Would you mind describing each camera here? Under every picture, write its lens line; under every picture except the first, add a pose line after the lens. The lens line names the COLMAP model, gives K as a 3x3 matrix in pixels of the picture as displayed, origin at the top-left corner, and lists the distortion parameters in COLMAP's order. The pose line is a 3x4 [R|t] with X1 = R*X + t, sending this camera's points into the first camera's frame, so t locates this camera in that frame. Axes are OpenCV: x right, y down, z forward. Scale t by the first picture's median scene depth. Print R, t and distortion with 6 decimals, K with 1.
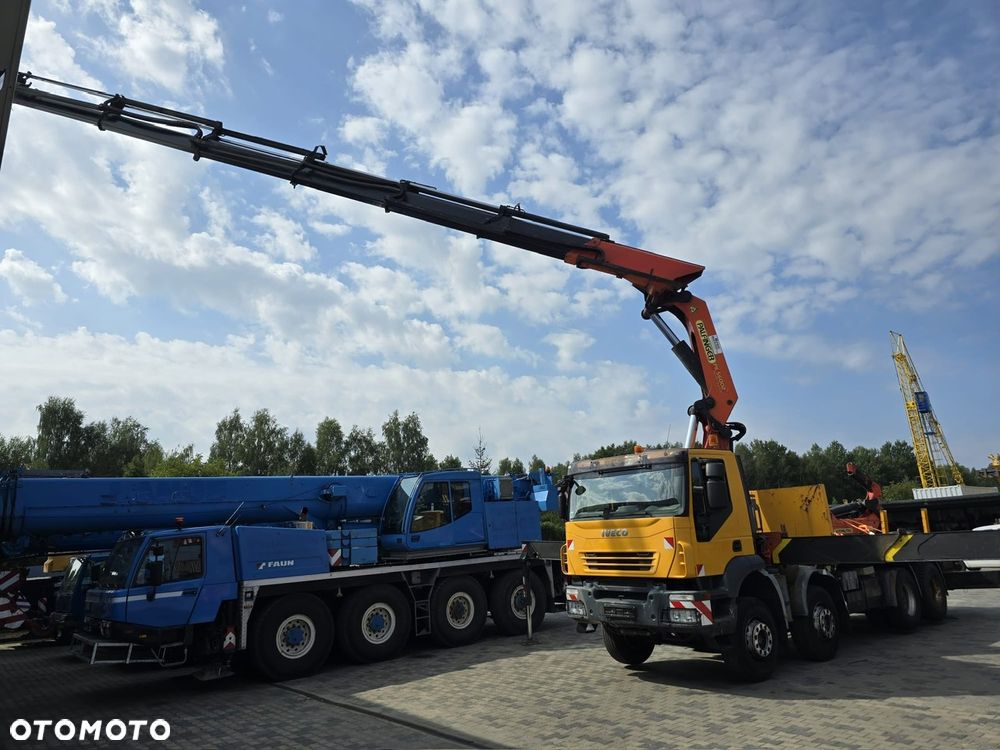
lens RADIAL K [[666.0, 0, 493.9], [0, 666.0, 362.6], [0, 0, 1]] dist [0.061150, -0.047219]
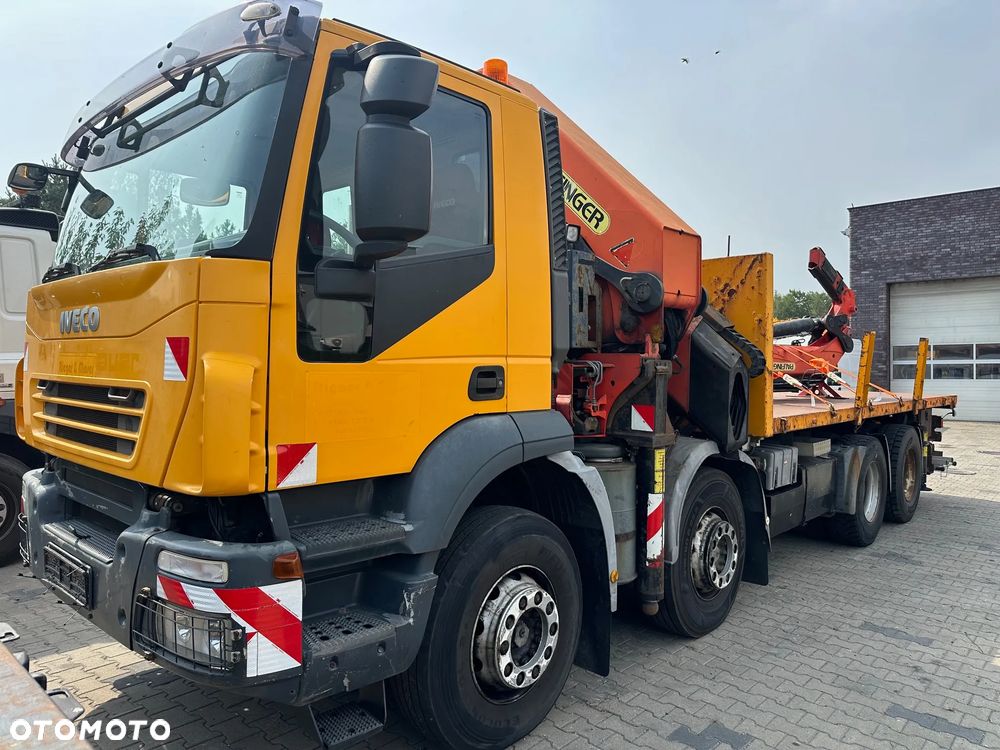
lens RADIAL K [[666.0, 0, 486.6], [0, 666.0, 392.1], [0, 0, 1]] dist [0.061150, -0.047219]
pose [[0.993356, 0.050309, 0.103503, 0.278086], [-0.077653, 0.956793, 0.280210, 0.160842], [-0.084934, -0.286385, 0.954343, 0.596292]]
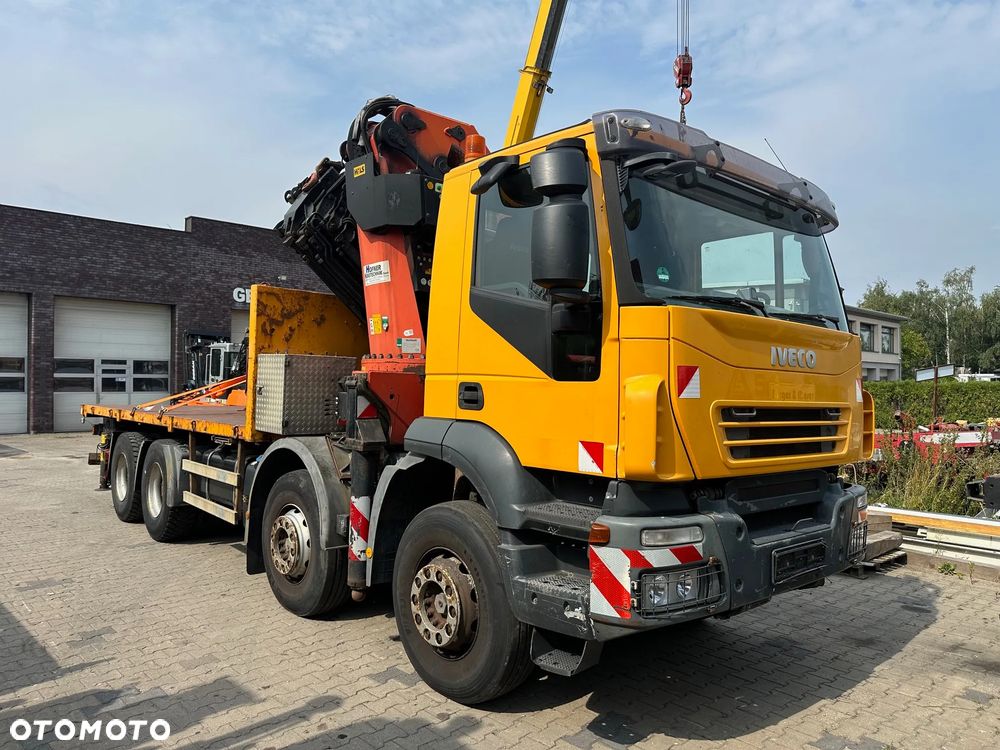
lens RADIAL K [[666.0, 0, 496.6], [0, 666.0, 380.3], [0, 0, 1]] dist [0.061150, -0.047219]
pose [[-0.025152, 0.062345, 0.997738, -0.157471], [-0.268280, 0.961021, -0.066814, 0.285652], [-0.963013, -0.269354, -0.007445, 0.988726]]
